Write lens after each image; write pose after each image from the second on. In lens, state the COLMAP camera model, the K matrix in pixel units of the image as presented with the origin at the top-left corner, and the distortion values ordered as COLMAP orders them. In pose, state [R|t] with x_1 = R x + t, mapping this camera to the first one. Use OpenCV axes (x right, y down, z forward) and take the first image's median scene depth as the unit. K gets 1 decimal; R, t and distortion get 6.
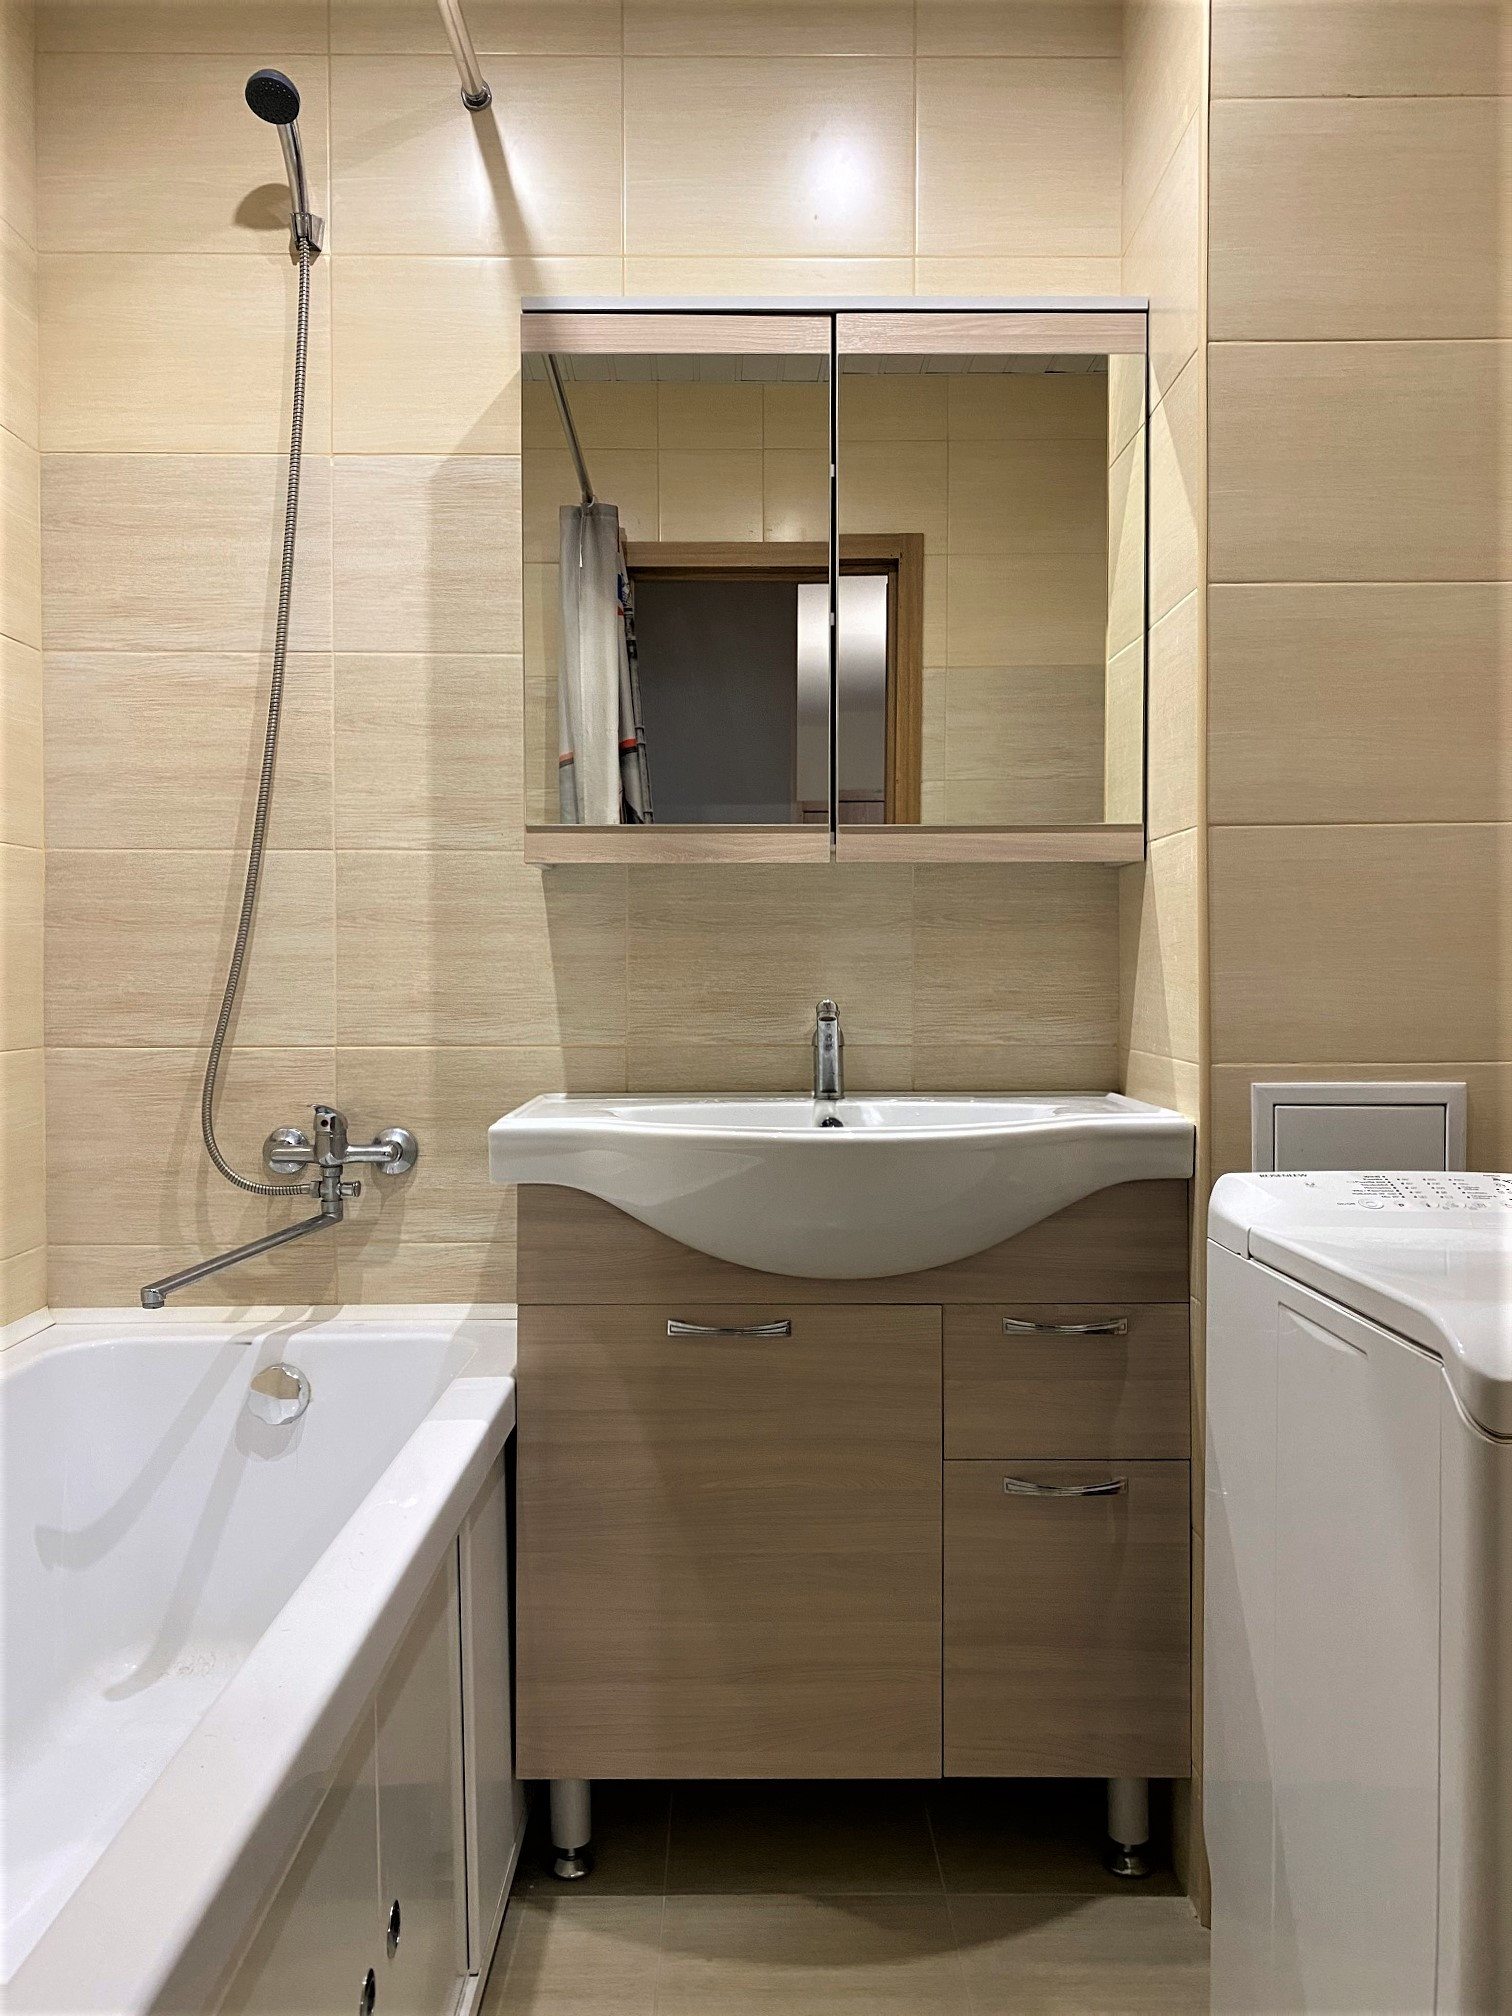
lens RADIAL K [[1555.0, 0, 756.0], [0, 1555.0, 1008.0], [0, 0, 1]] dist [0.058342, -0.084337]
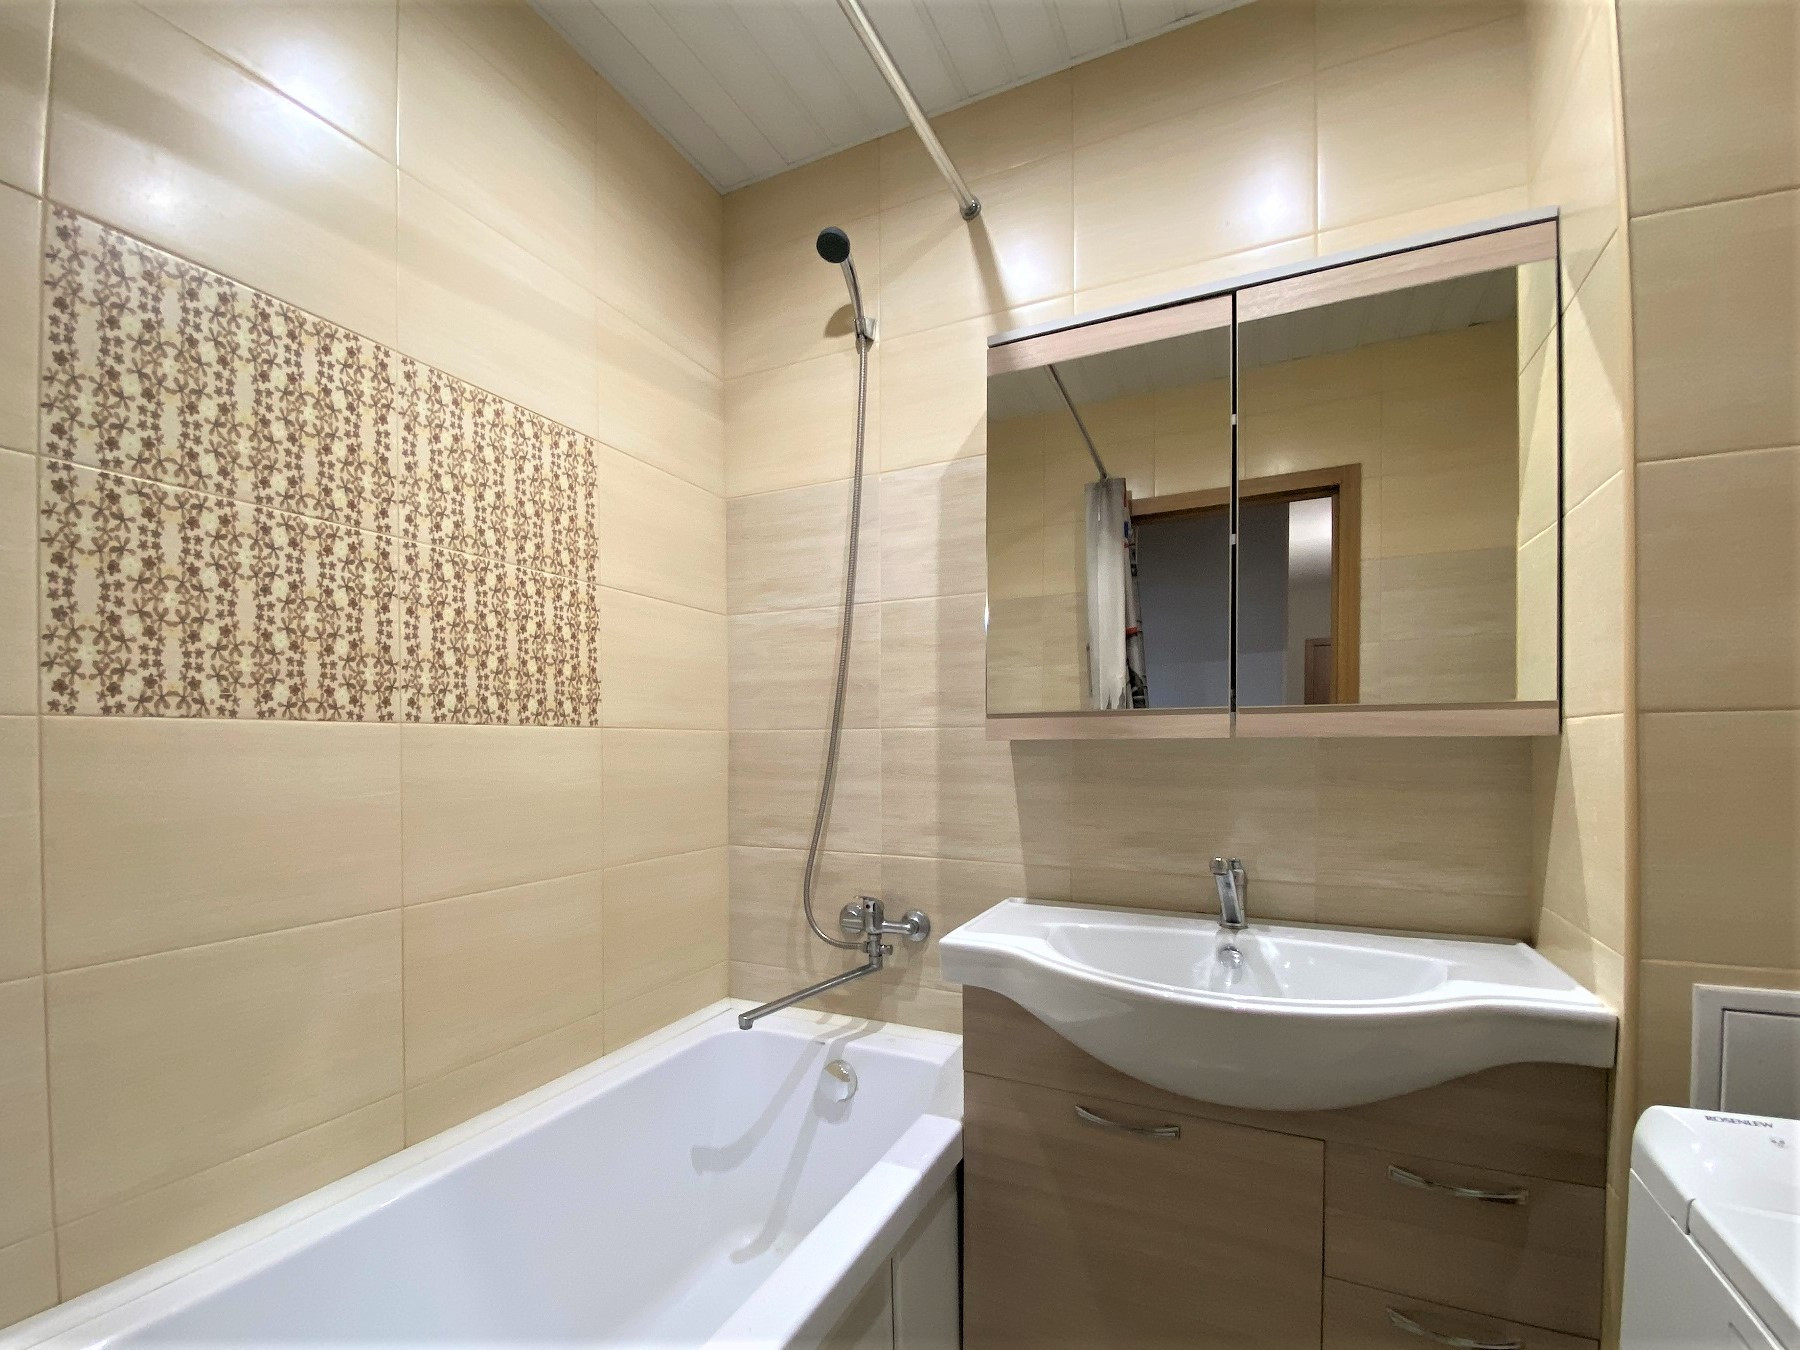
lens RADIAL K [[800.6, 0, 864.8], [0, 800.6, 754.9], [0, 0, 1]] dist [0.046220, -0.033819]
pose [[0.888173, 0.006087, -0.459470, 0.082389], [-0.007232, 0.999974, -0.000733, -0.074599], [0.459453, 0.003974, 0.888193, 0.288952]]
